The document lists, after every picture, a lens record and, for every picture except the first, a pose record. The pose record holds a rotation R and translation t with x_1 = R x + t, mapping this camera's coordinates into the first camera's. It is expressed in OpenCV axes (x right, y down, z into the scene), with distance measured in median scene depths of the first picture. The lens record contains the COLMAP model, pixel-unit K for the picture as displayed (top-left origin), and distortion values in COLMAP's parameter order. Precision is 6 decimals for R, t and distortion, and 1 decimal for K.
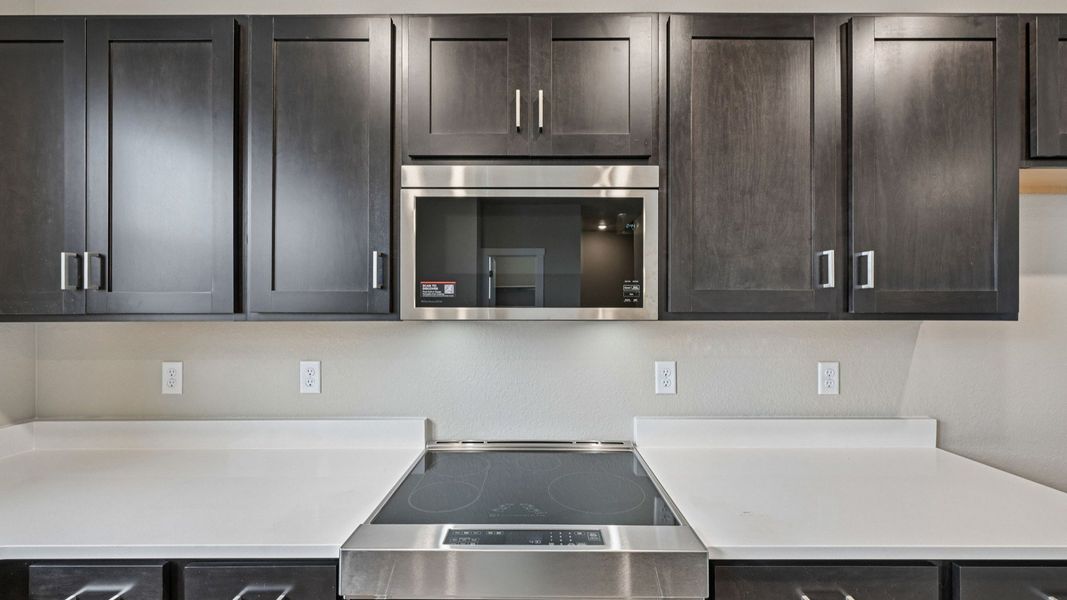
lens RADIAL K [[417.7, 0, 536.0], [0, 417.7, 308.9], [0, 0, 1]] dist [-0.002956, 0.000776]
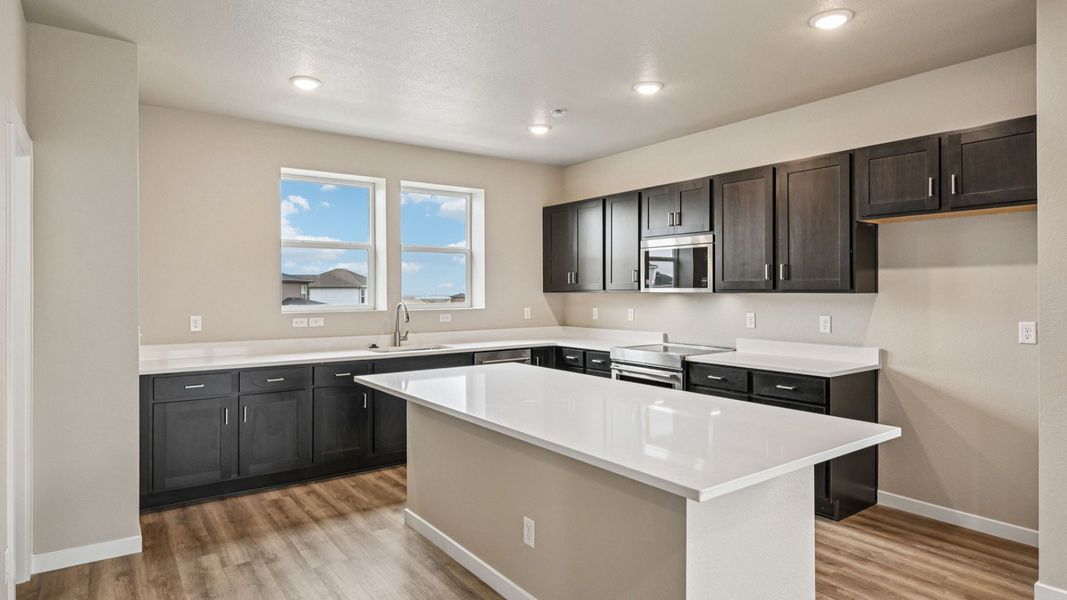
lens RADIAL K [[592.4, 0, 538.2], [0, 592.4, 290.3], [0, 0, 1]] dist [-0.010774, 0.001023]
pose [[0.596397, -0.000280, -0.802689, 2.637787], [-0.000397, 1.000000, -0.000644, 0.014871], [0.802689, 0.000703, 0.596397, -2.118471]]
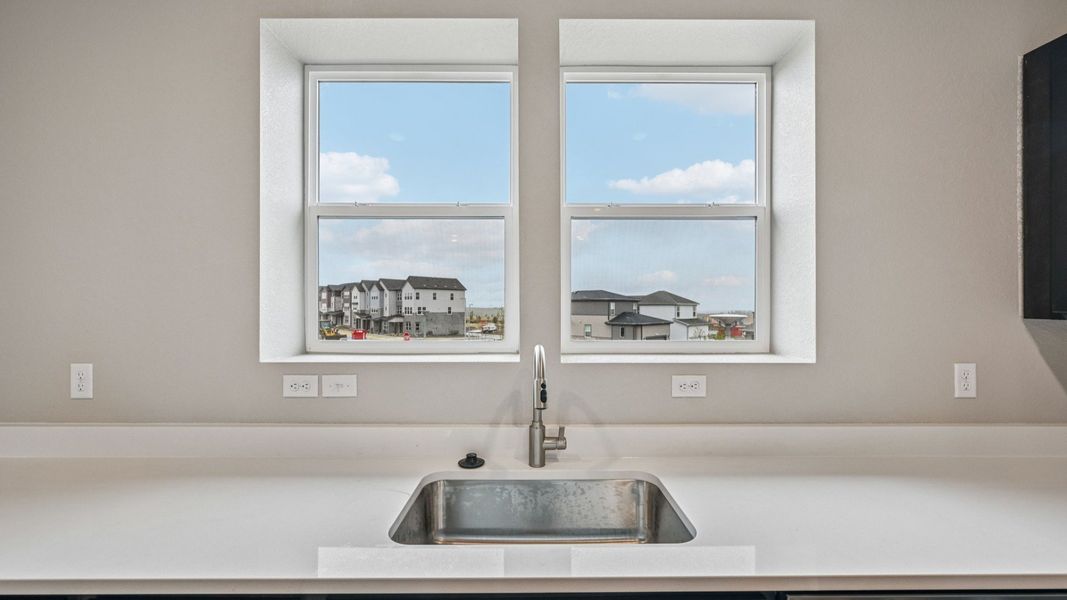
lens RADIAL K [[417.7, 0, 538.4], [0, 417.7, 306.1], [0, 0, 1]] dist [-0.002956, 0.000776]
pose [[0.017059, -0.001122, -0.999854, -0.351831], [-0.004194, 0.999990, -0.001194, 0.005750], [0.999846, 0.004214, 0.017054, -0.380731]]
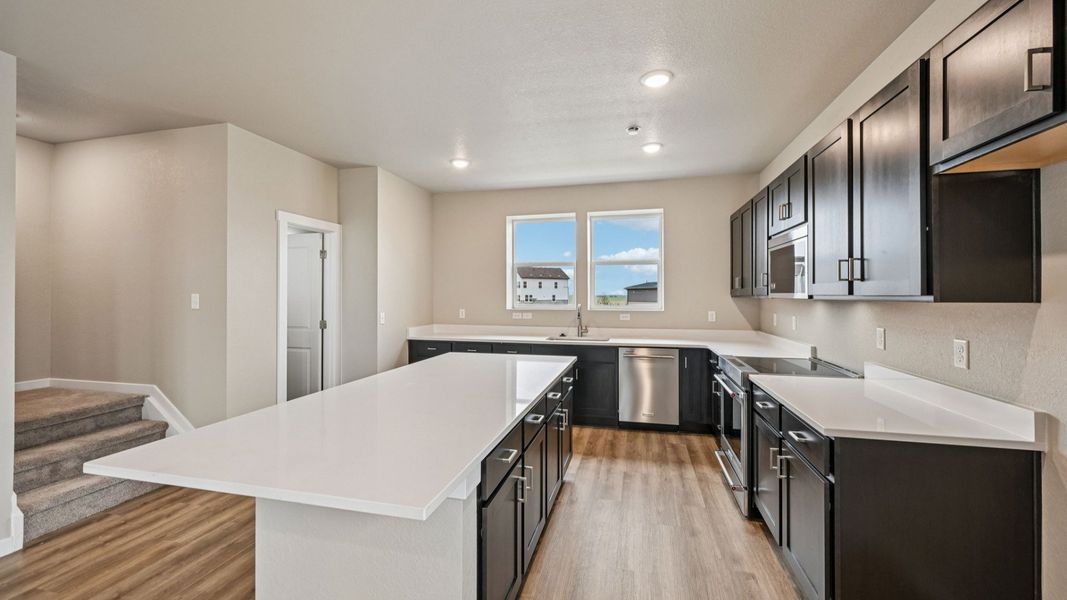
lens RADIAL K [[417.7, 0, 537.3], [0, 417.7, 291.4], [0, 0, 1]] dist [-0.002956, 0.000776]
pose [[-0.229564, -0.007362, -0.973266, 2.618787], [-0.003518, 0.999971, -0.006734, 0.008447], [0.973287, 0.001878, -0.229584, 0.165523]]
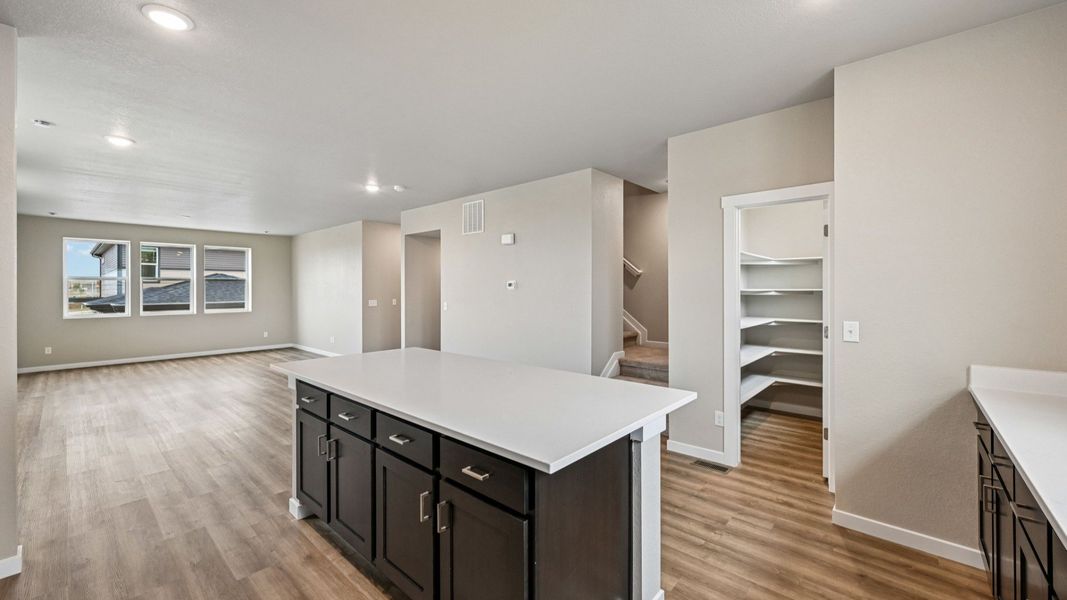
lens RADIAL K [[418.7, 0, 536.7], [0, 418.7, 282.8], [0, 0, 1]] dist [-0.003409, -0.000063]
pose [[-0.754082, 0.013921, 0.656633, -0.786701], [0.007580, 0.999893, -0.012494, 0.005963], [-0.656736, -0.004444, -0.754107, 0.565019]]
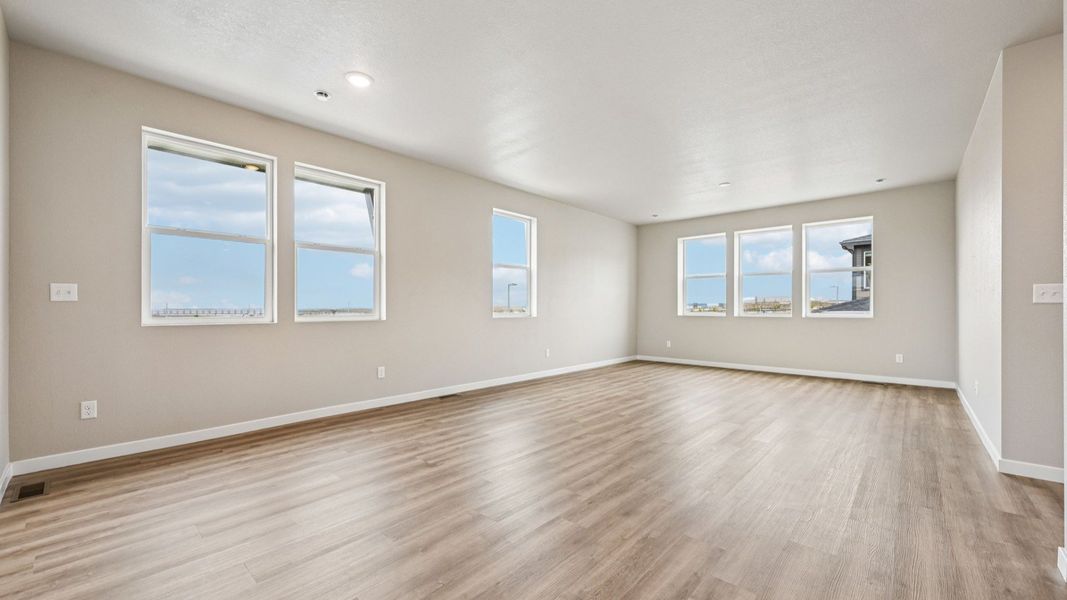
lens RADIAL K [[417.7, 0, 536.7], [0, 417.7, 308.3], [0, 0, 1]] dist [-0.002956, 0.000776]
pose [[0.664495, -0.001536, 0.747291, 2.306485], [0.002457, 0.999997, -0.000129, 0.299266], [-0.747289, 0.001922, 0.664496, -2.219087]]
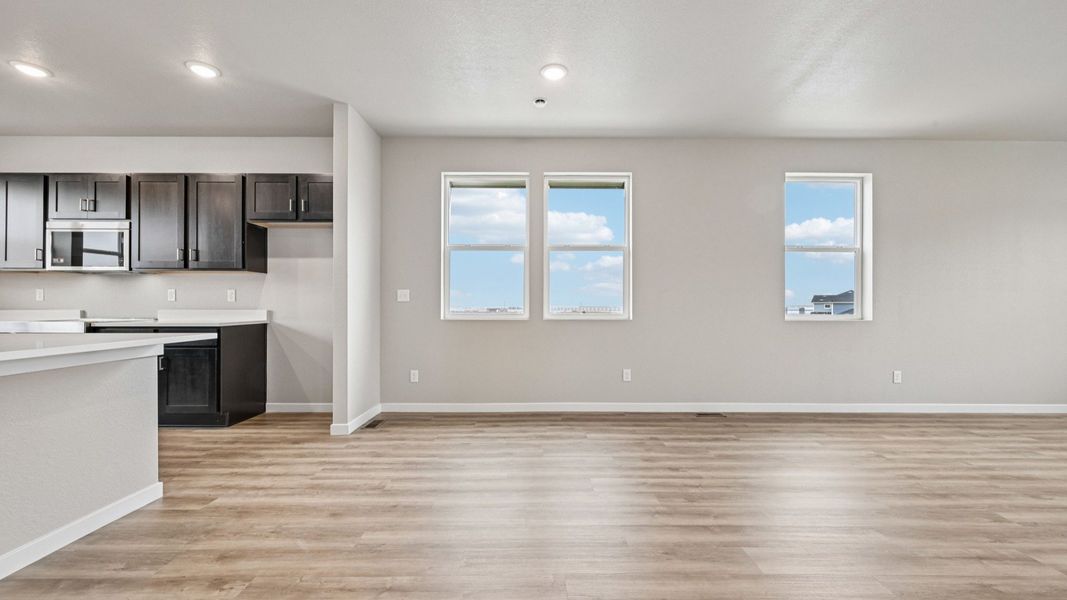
lens RADIAL K [[417.7, 0, 538.3], [0, 417.7, 303.5], [0, 0, 1]] dist [-0.002956, 0.000776]
pose [[0.999940, 0.002151, 0.010778, 3.364355], [-0.002064, 0.999966, -0.008037, 0.296009], [-0.010795, 0.008014, 0.999910, -2.193418]]
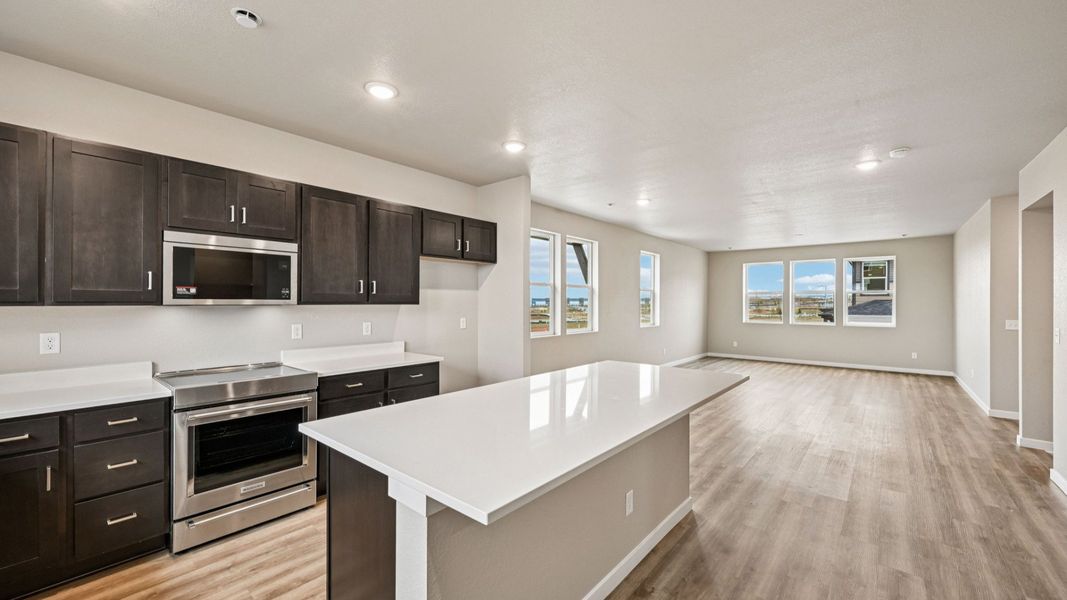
lens RADIAL K [[417.7, 0, 535.3], [0, 417.7, 302.5], [0, 0, 1]] dist [-0.002956, 0.000776]
pose [[0.639353, 0.001305, 0.768912, -0.729464], [-0.002386, 0.999997, 0.000288, 0.009280], [-0.768909, -0.002019, 0.639354, -1.727907]]
